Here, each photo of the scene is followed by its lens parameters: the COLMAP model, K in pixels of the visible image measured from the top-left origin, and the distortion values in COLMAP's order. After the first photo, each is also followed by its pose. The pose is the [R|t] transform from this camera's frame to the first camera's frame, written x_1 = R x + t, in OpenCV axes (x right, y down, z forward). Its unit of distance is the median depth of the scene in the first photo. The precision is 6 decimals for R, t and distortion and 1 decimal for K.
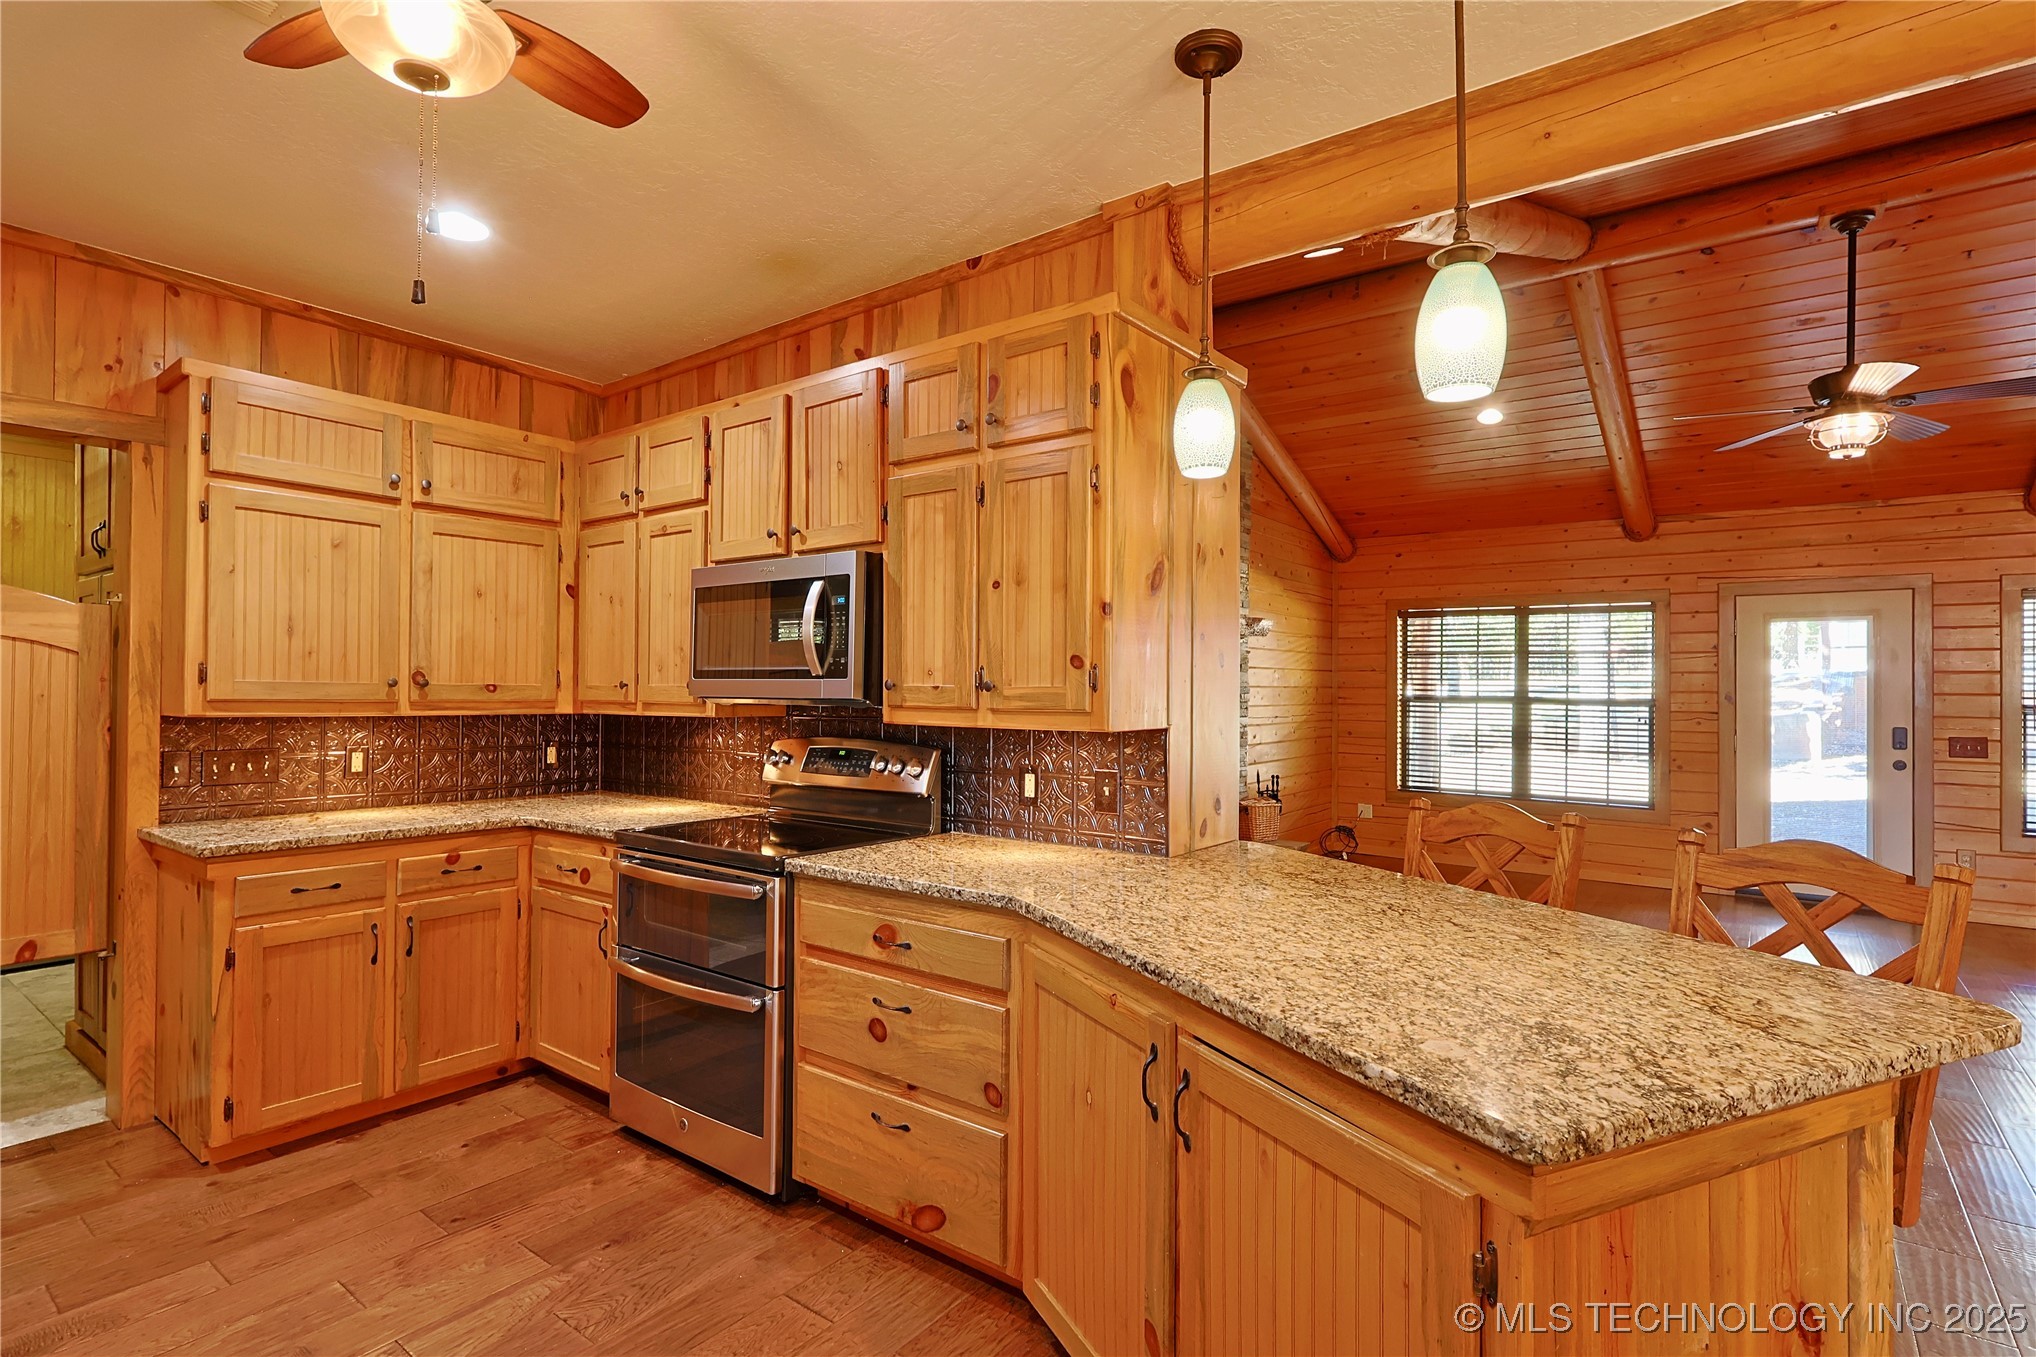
lens RADIAL K [[992.7, 0, 1014.9], [0, 992.7, 683.2], [0, 0, 1]] dist [-0.002789, 0.000293]
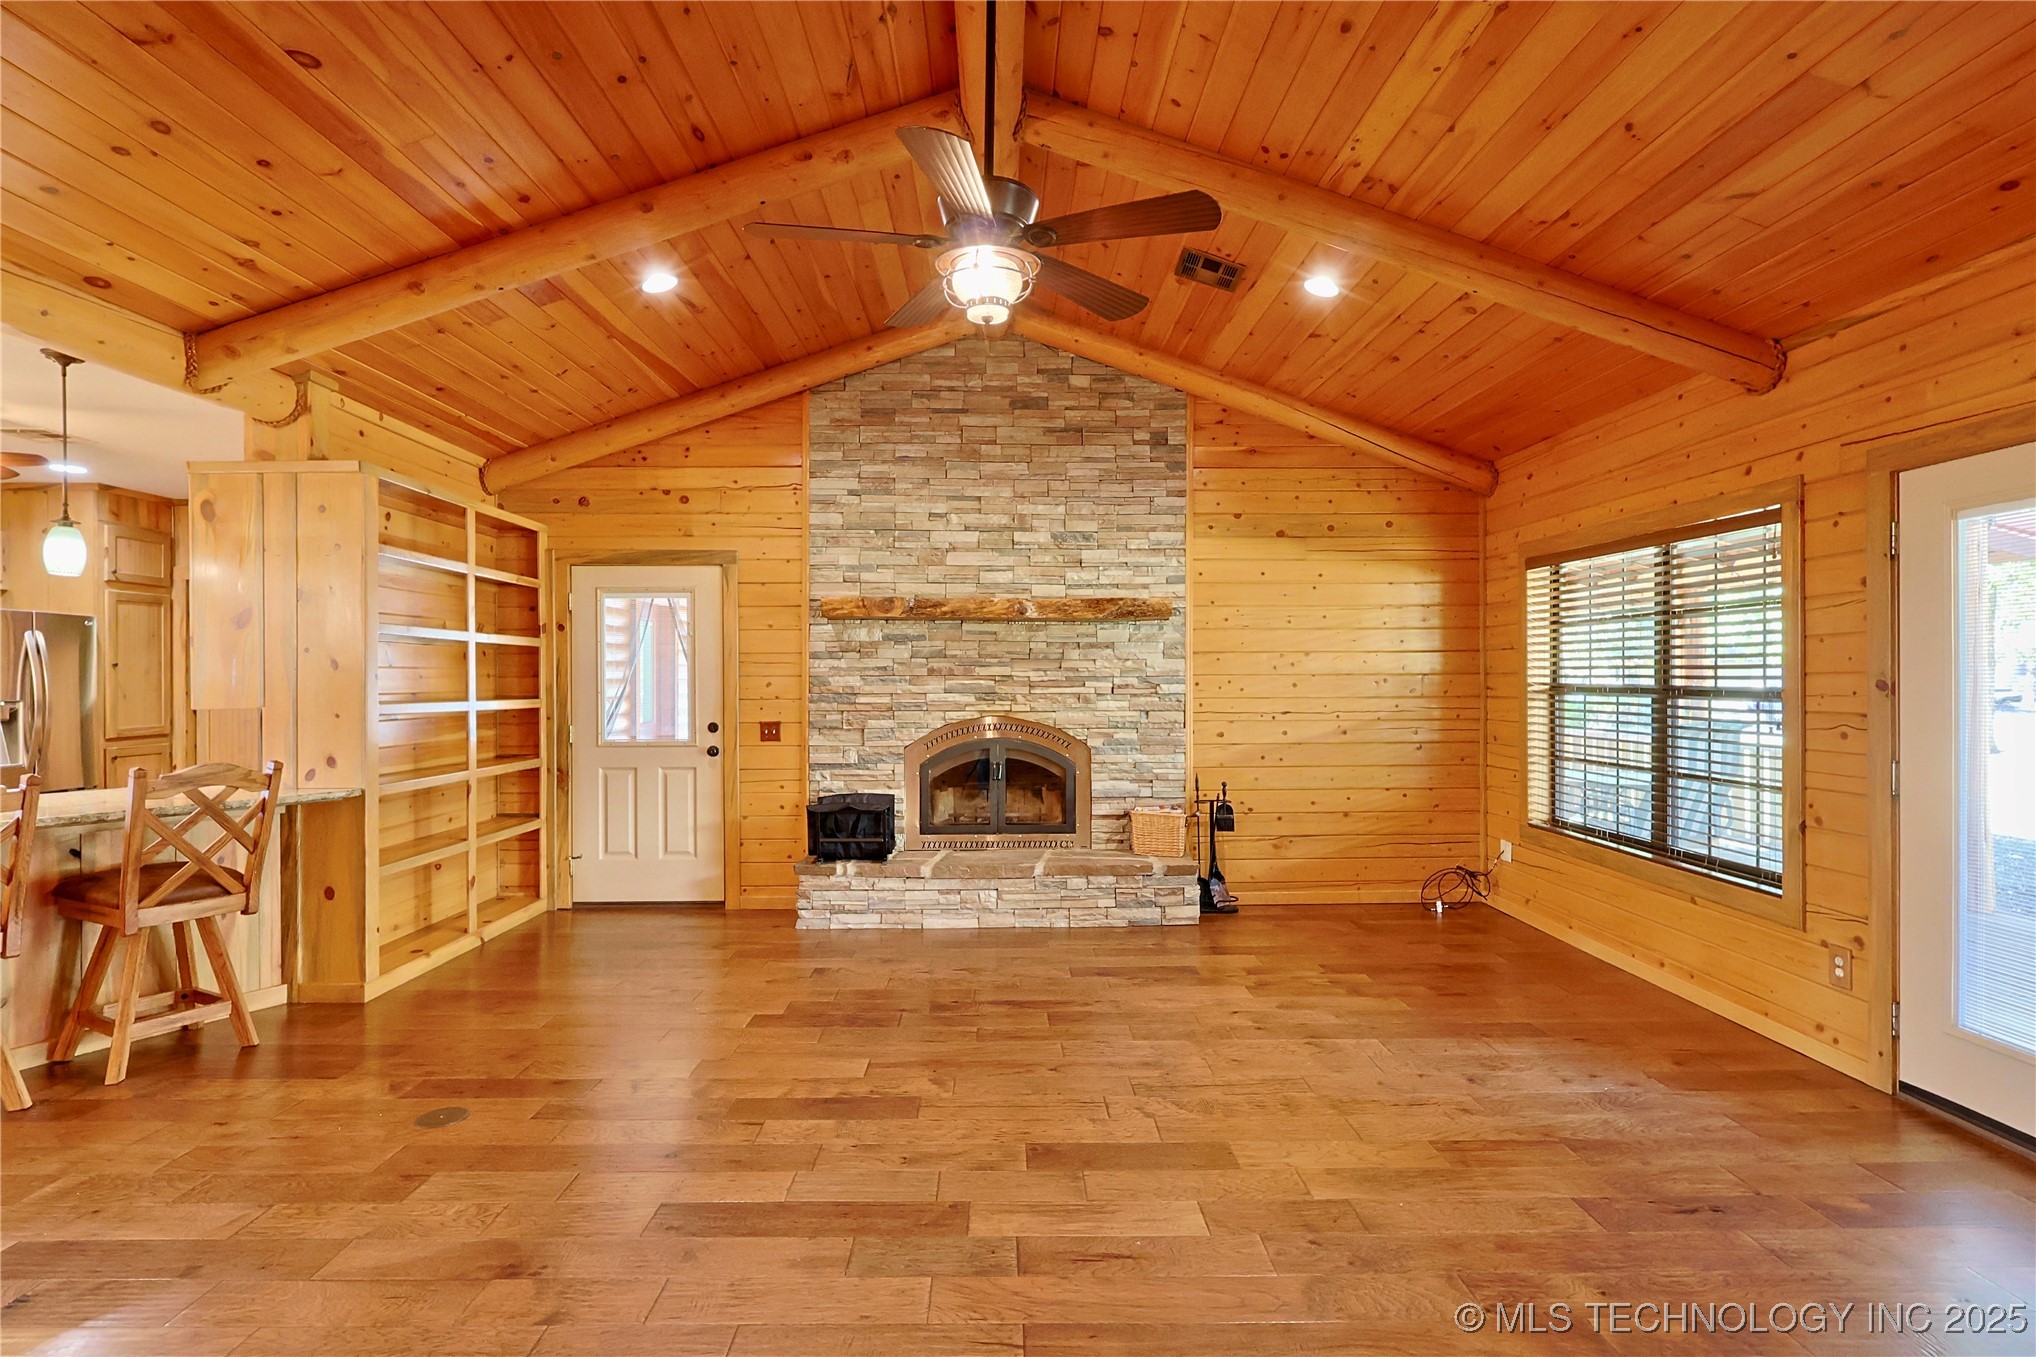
lens RADIAL K [[992.7, 0, 1012.6], [0, 992.7, 683.8], [0, 0, 1]] dist [-0.002789, 0.000293]
pose [[0.619411, -0.007169, -0.785034, 1.866760], [0.013840, 0.999903, 0.001789, 0.016215], [0.784945, -0.011973, 0.619450, 0.818984]]
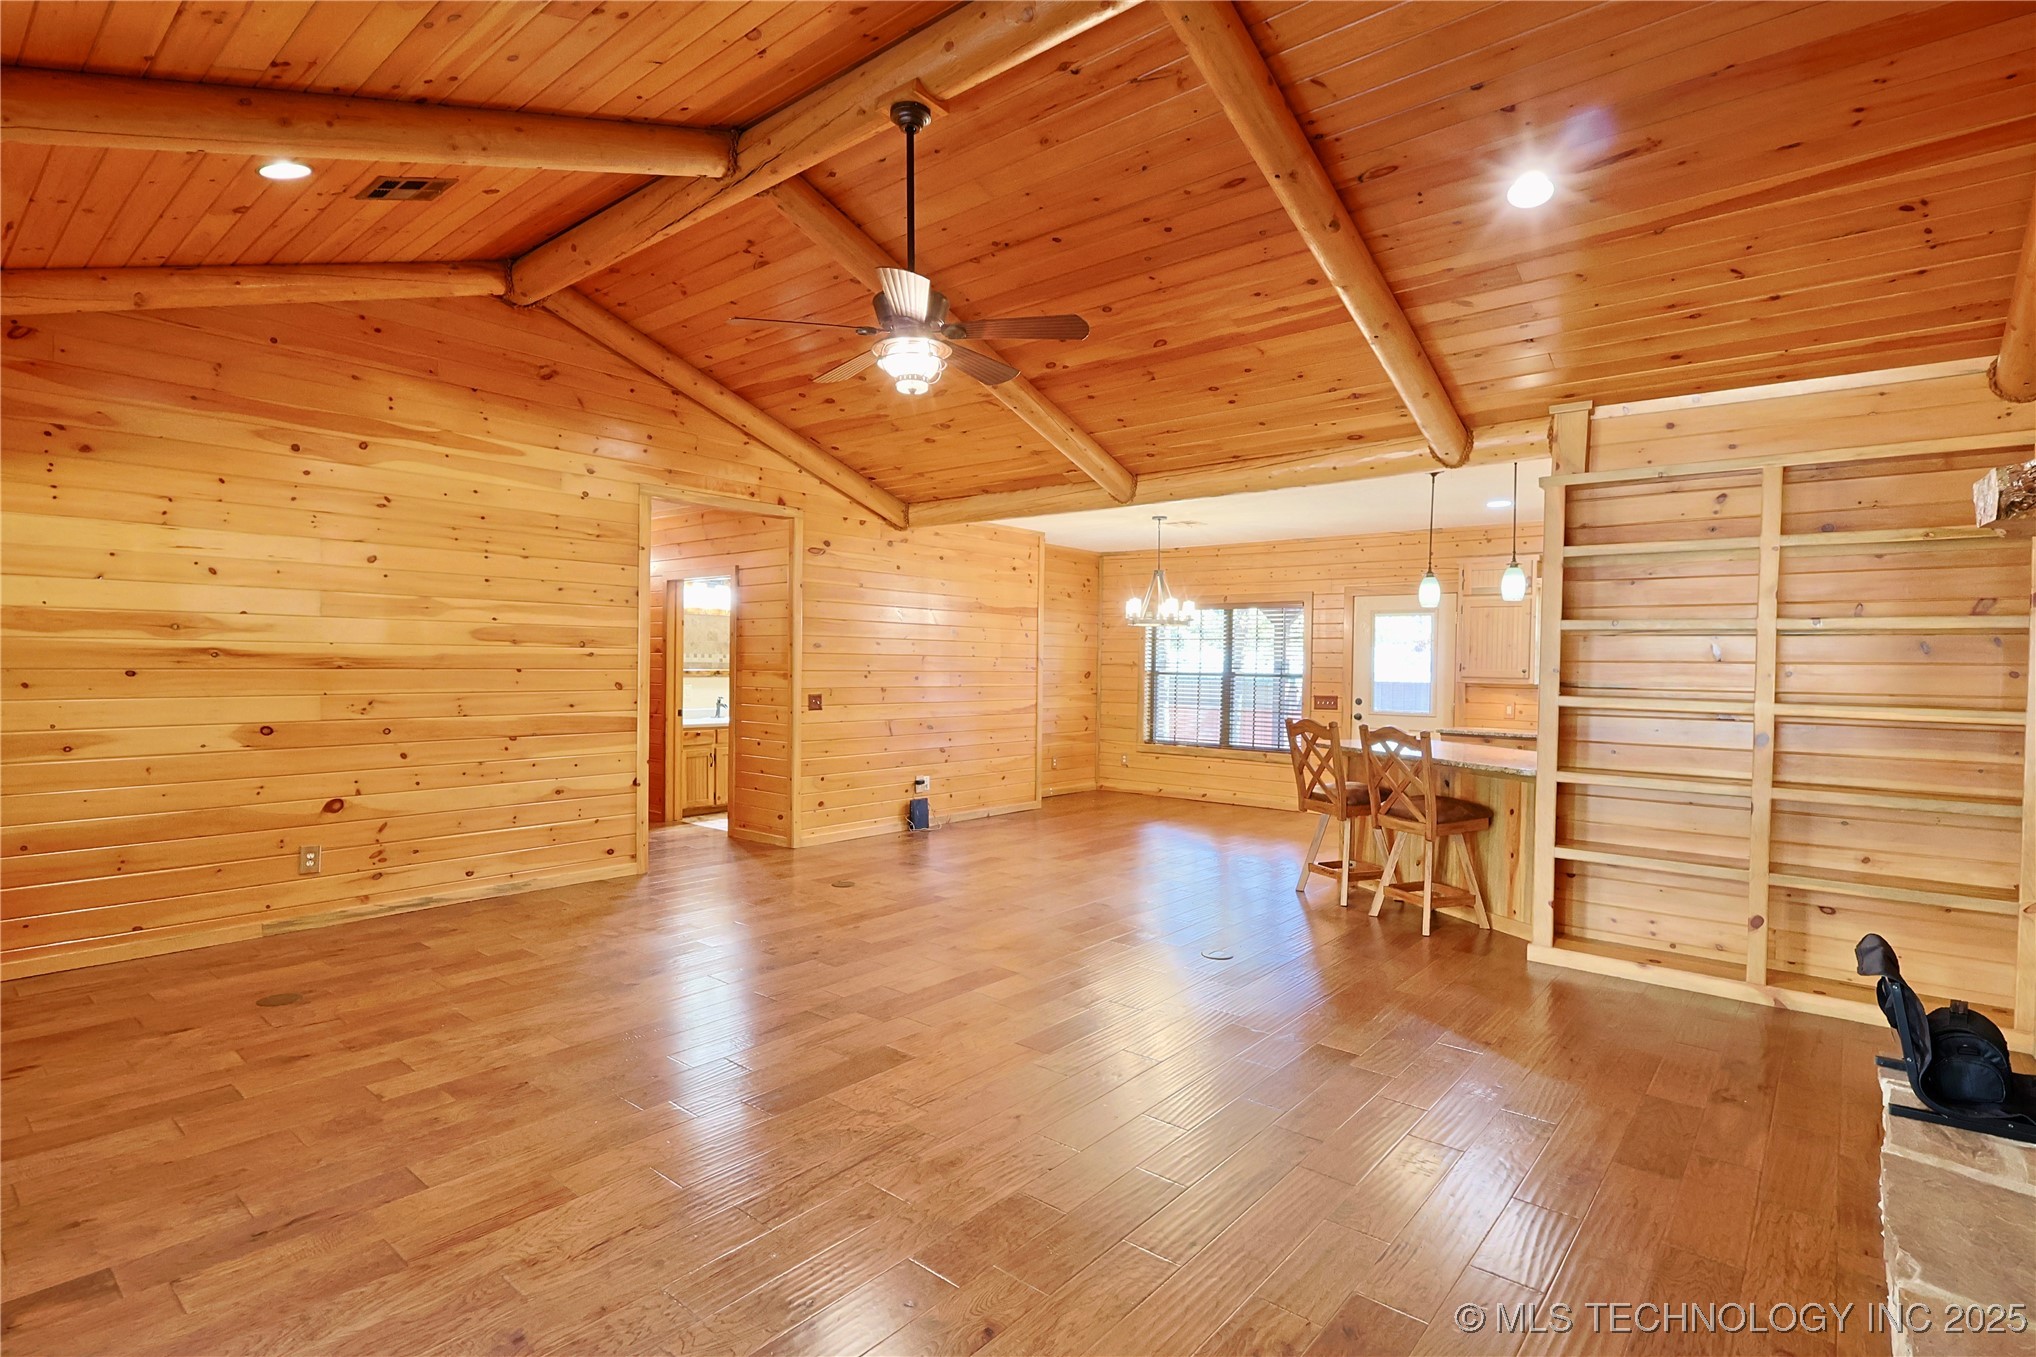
lens RADIAL K [[992.7, 0, 1017.4], [0, 992.7, 681.9], [0, 0, 1]] dist [-0.002789, 0.000293]
pose [[-0.998645, -0.025303, 0.045472, 0.957694], [-0.024914, 0.999648, 0.009112, 0.020797], [-0.045686, 0.007967, -0.998924, 2.547568]]
